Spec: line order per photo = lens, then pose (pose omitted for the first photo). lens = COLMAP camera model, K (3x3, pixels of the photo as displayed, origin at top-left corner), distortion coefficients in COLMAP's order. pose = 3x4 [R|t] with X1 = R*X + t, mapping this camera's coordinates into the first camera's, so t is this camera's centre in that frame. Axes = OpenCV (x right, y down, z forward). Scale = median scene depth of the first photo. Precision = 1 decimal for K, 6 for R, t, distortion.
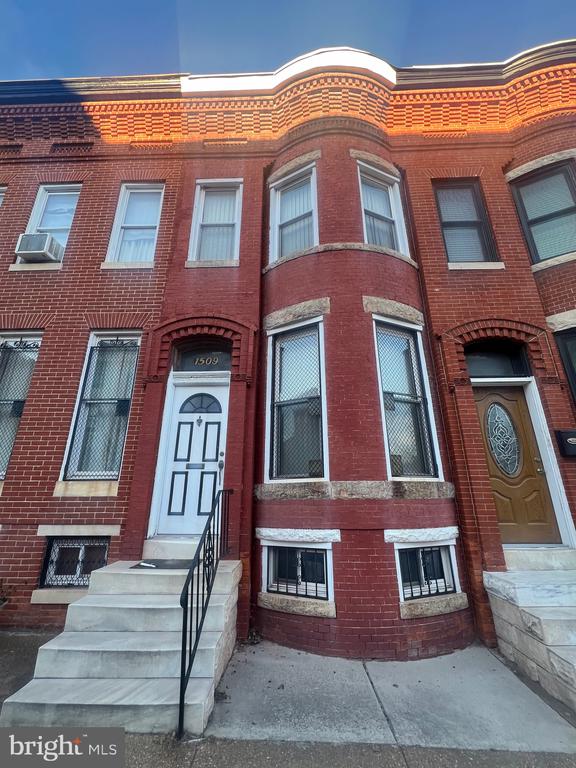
lens RADIAL K [[334.7, 0, 288.0], [0, 334.7, 384.0], [0, 0, 1]] dist [-0.003012, -0.000137]
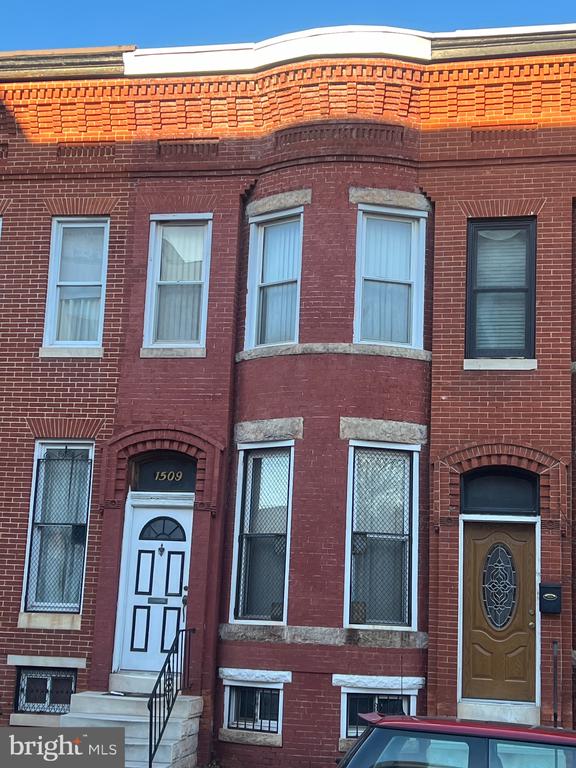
lens RADIAL K [[1282.0, 0, 288.0], [0, 1282.0, 384.0], [0, 0, 1]] dist [0.265955, -1.209846]
pose [[0.984619, 0.014820, -0.174083, 0.683032], [0.010954, 0.989200, 0.146163, -0.856663], [0.174369, -0.145822, 0.973823, -2.303483]]
